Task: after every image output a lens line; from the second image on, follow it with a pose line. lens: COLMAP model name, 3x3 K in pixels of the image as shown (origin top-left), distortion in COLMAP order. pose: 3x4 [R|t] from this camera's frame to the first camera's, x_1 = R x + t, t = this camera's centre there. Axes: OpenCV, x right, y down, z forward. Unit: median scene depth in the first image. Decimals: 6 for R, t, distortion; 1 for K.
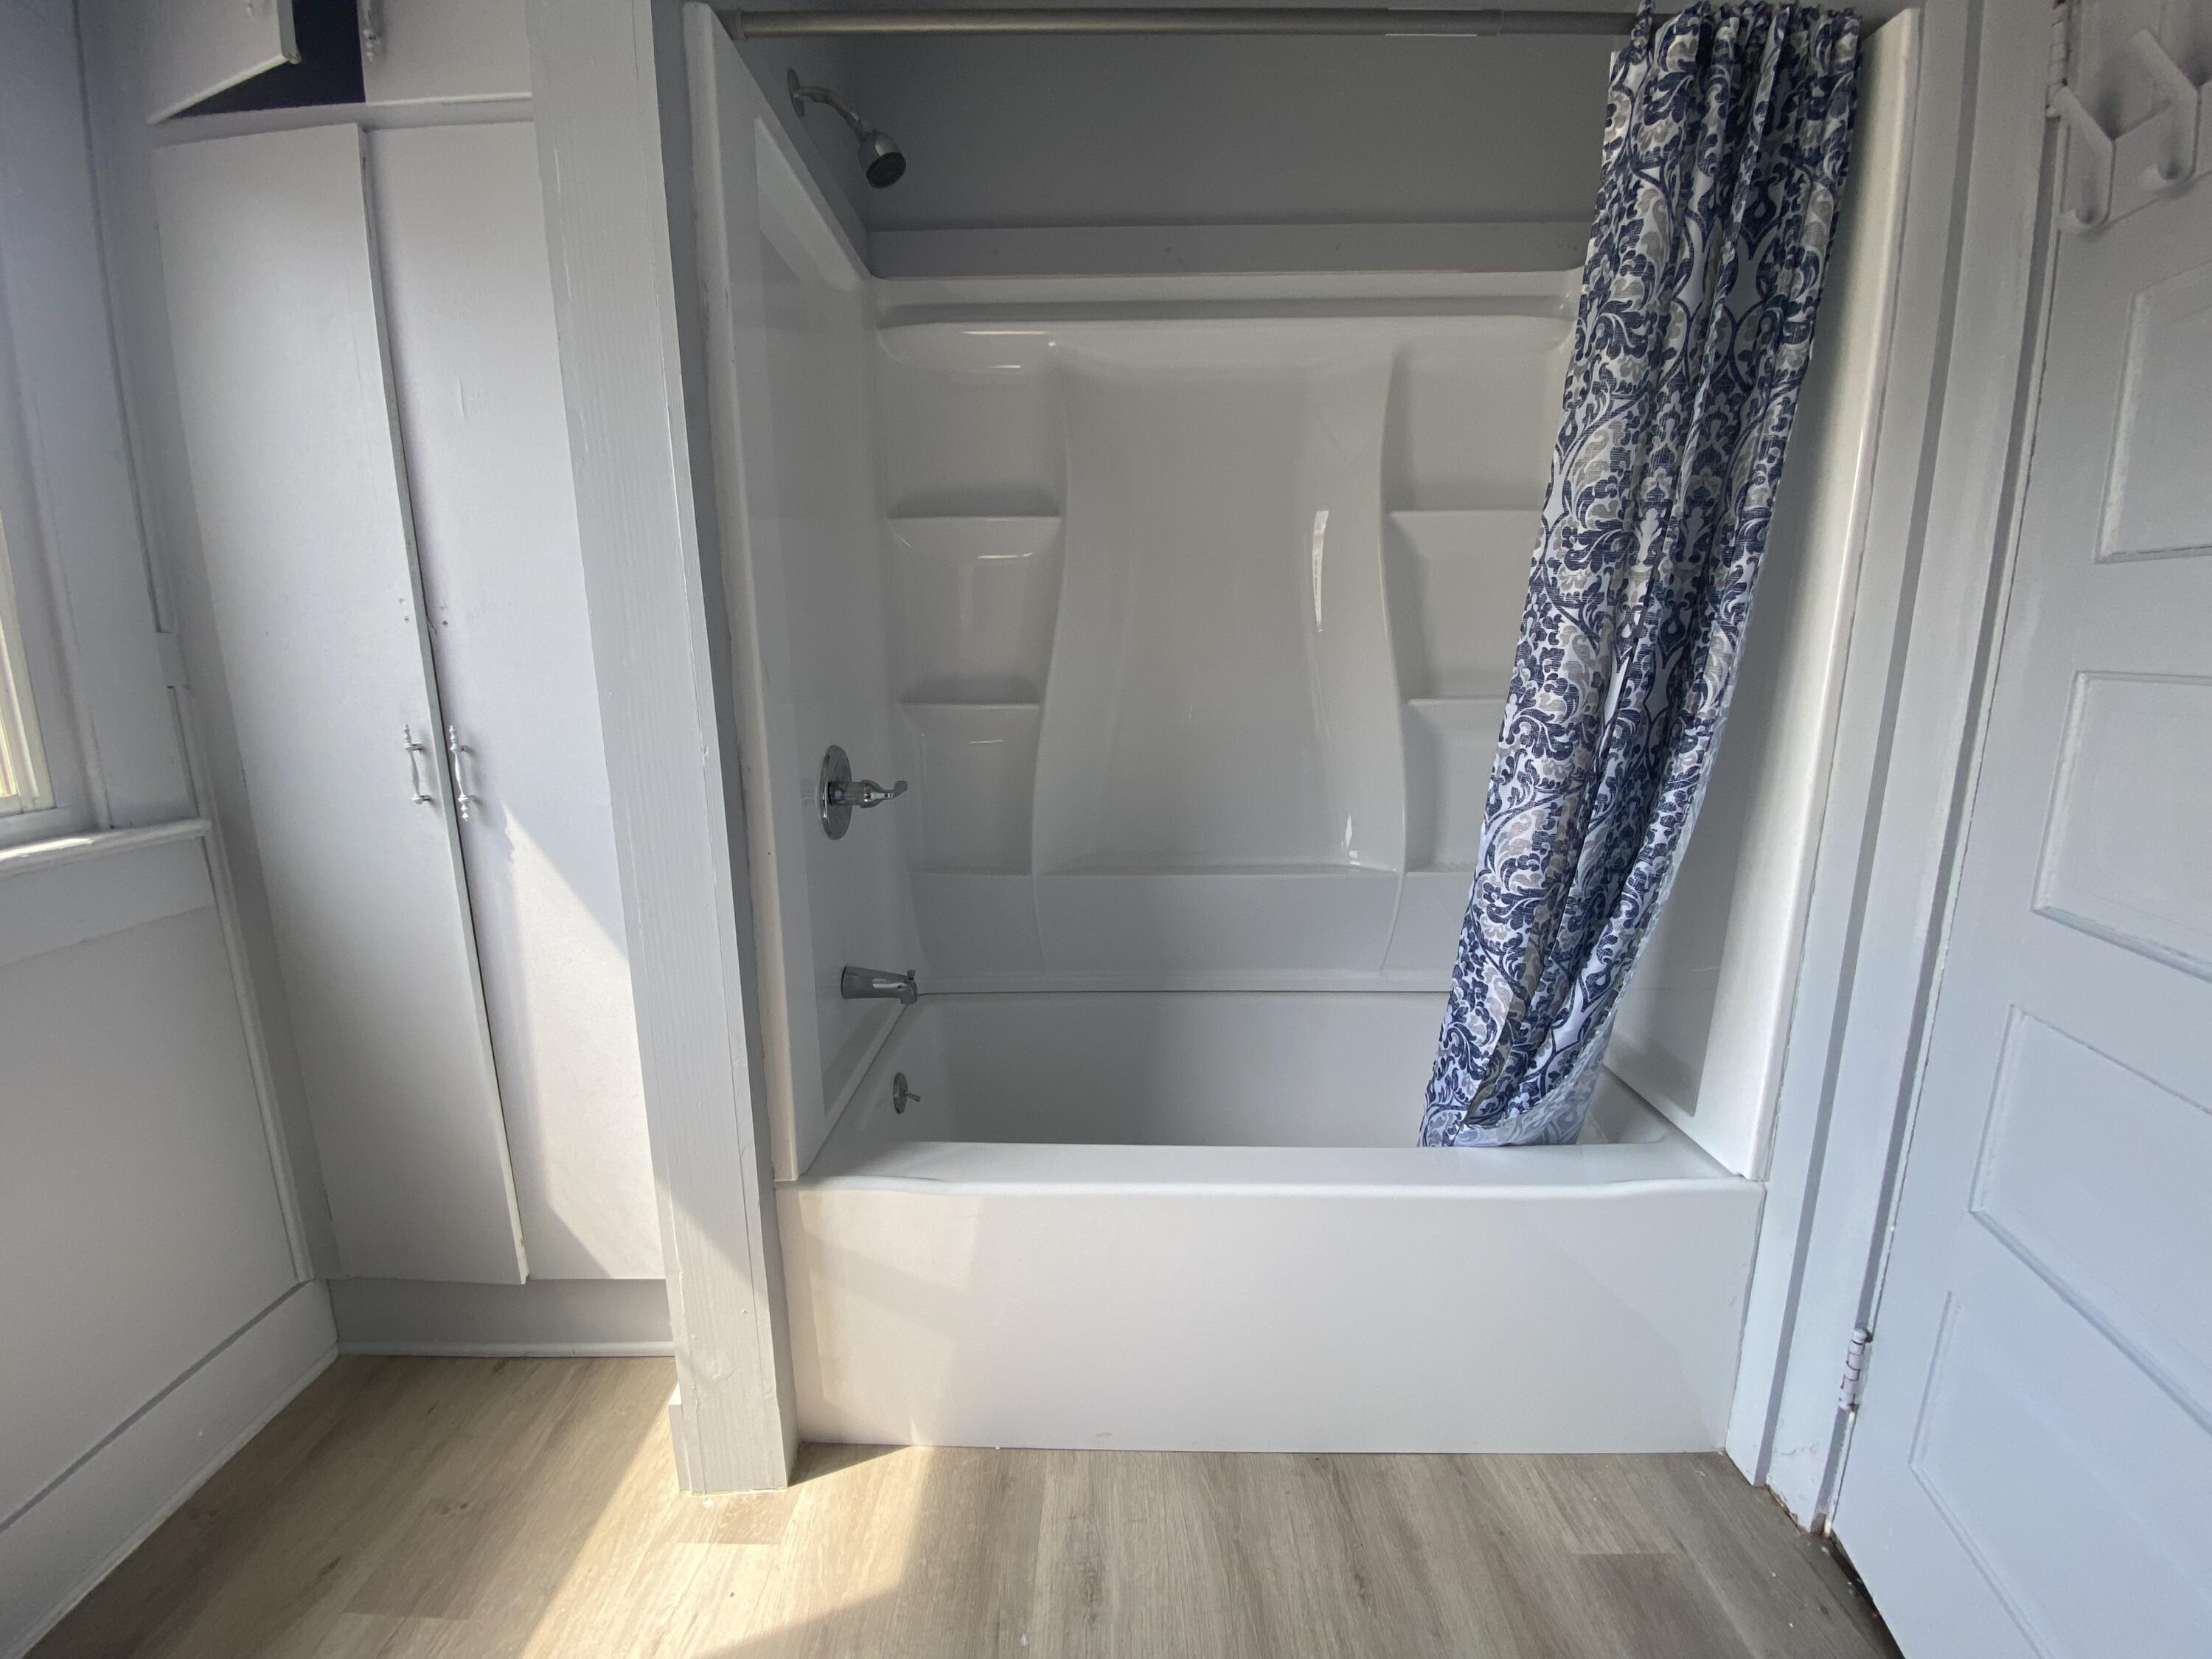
lens RADIAL K [[893.2, 0, 1106.0], [0, 893.2, 829.5], [0, 0, 1]] dist [0.001690, -0.014238]
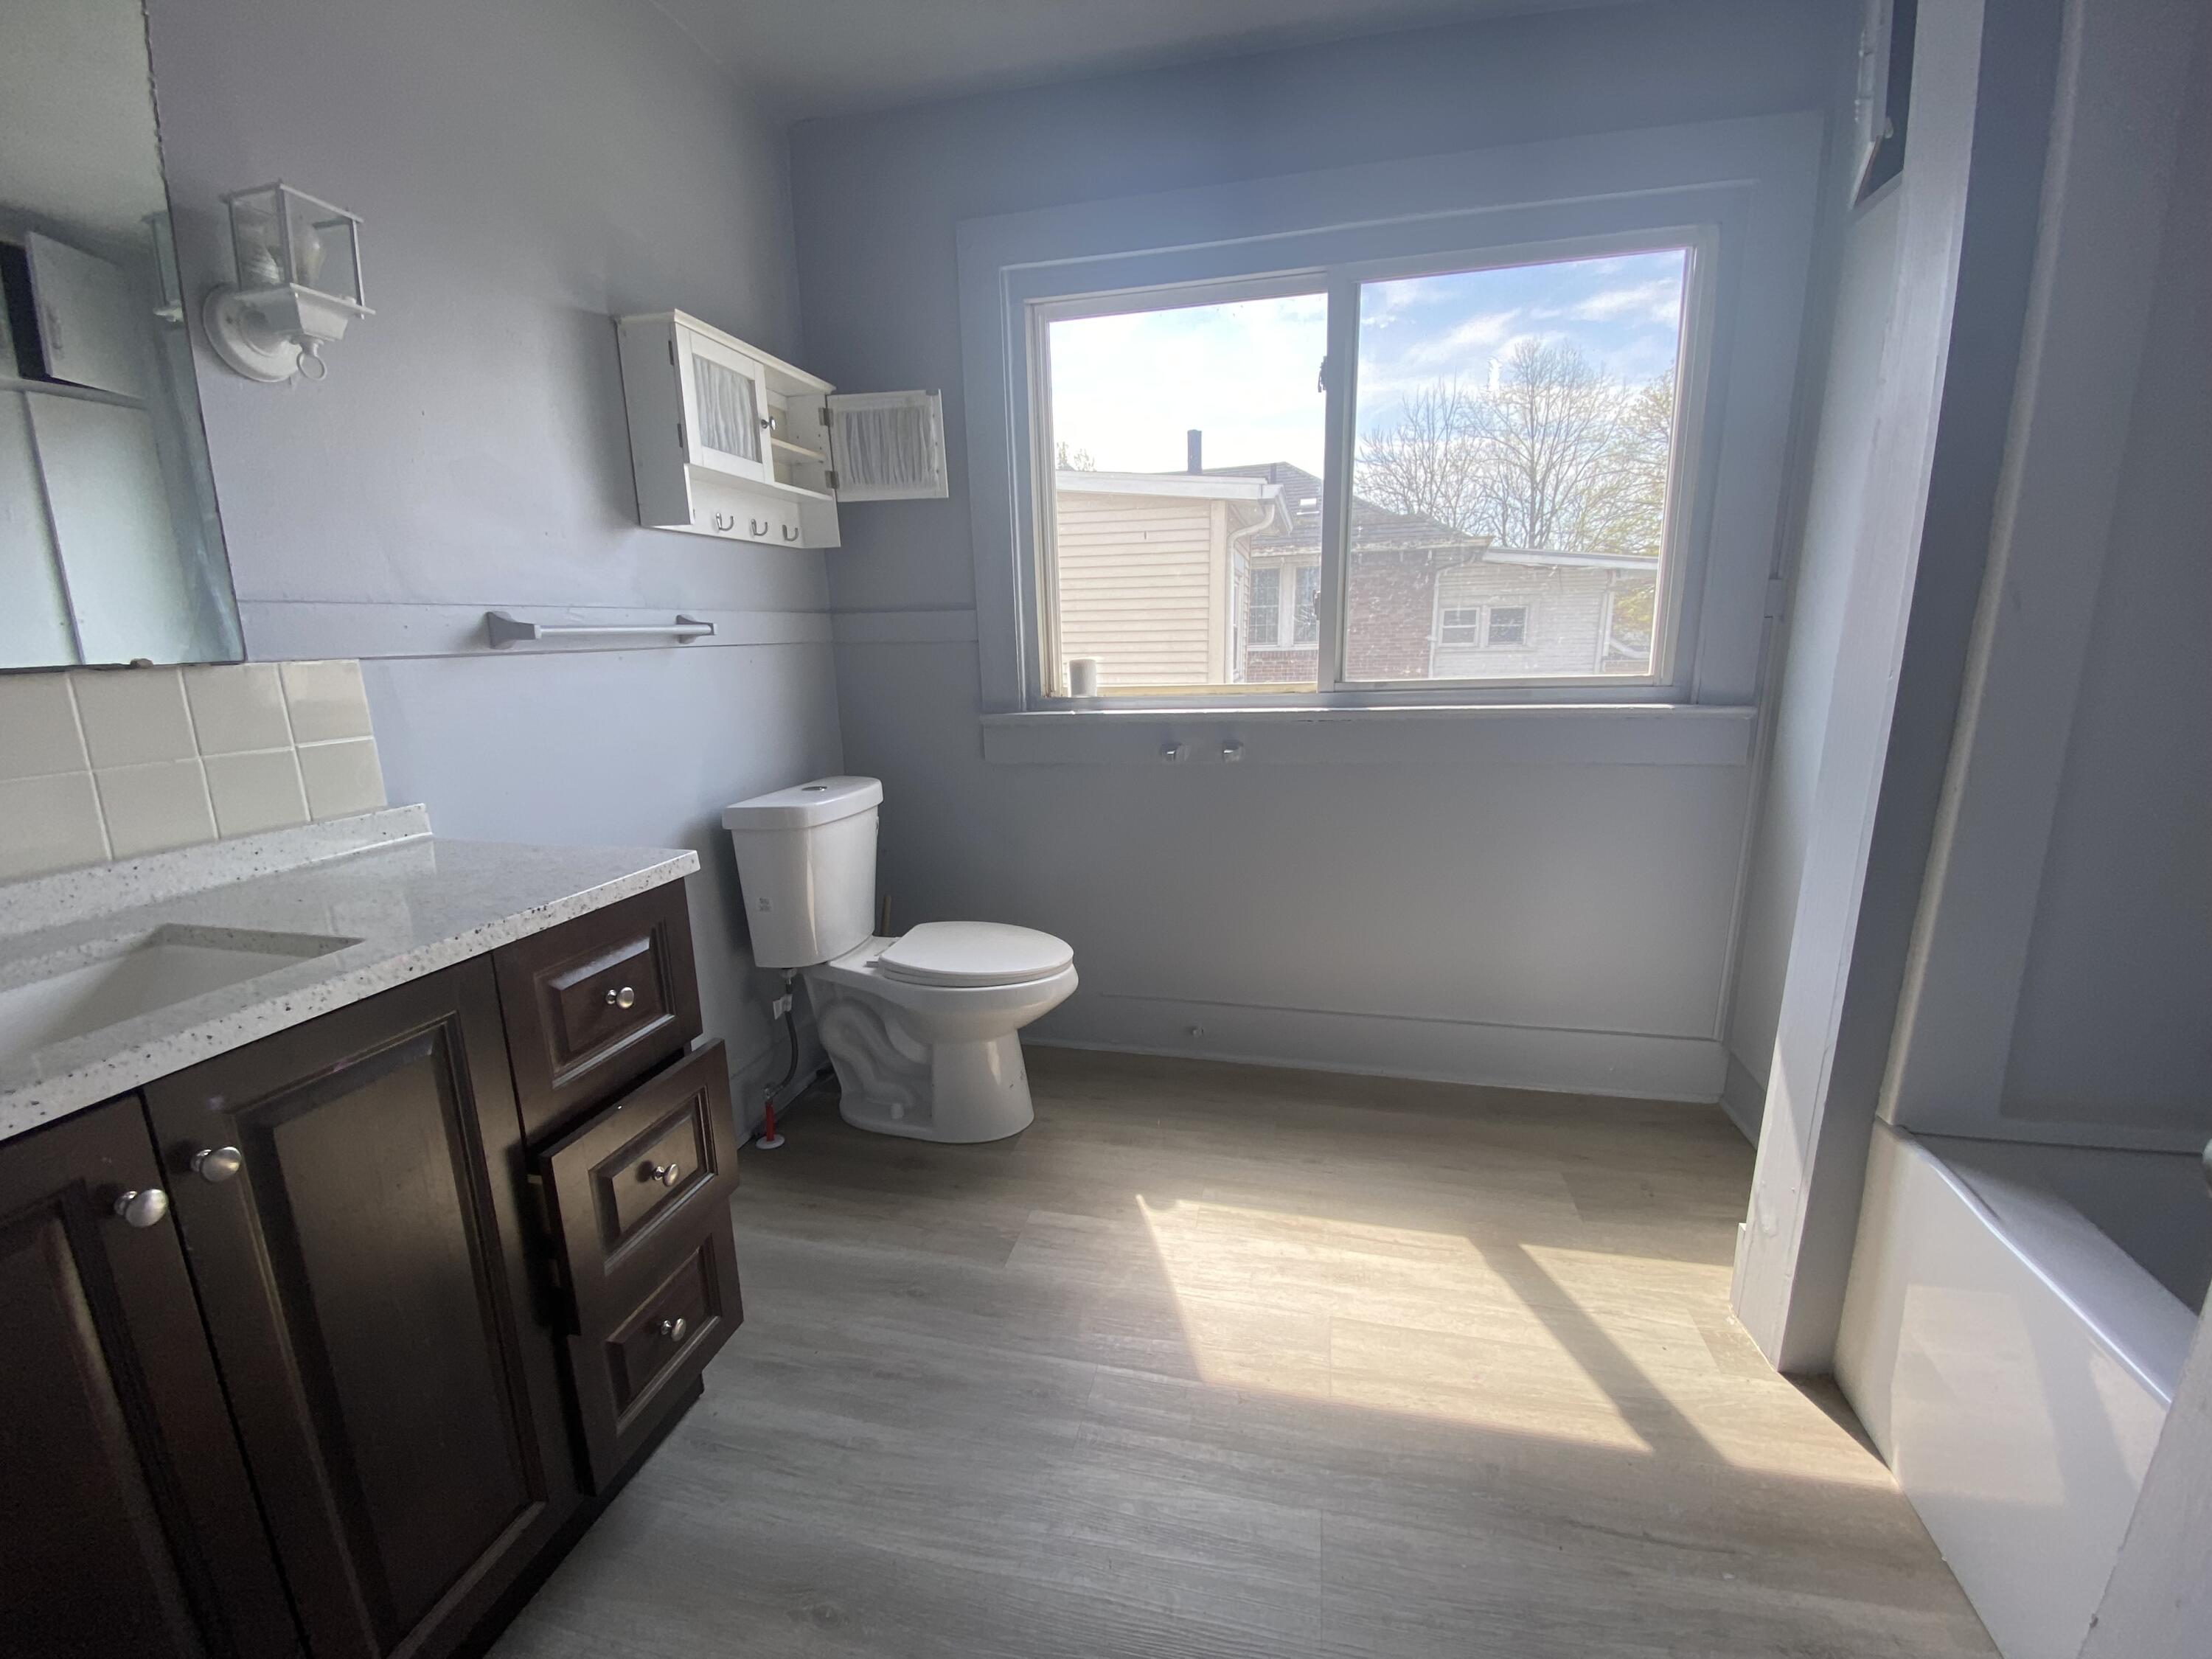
lens RADIAL K [[893.2, 0, 1106.0], [0, 893.2, 829.5], [0, 0, 1]] dist [0.001690, -0.014238]
pose [[-0.219635, 0.223327, -0.949676, 0.726420], [-0.164244, 0.951087, 0.261644, -0.031211], [0.961657, 0.213445, -0.172212, 0.276085]]
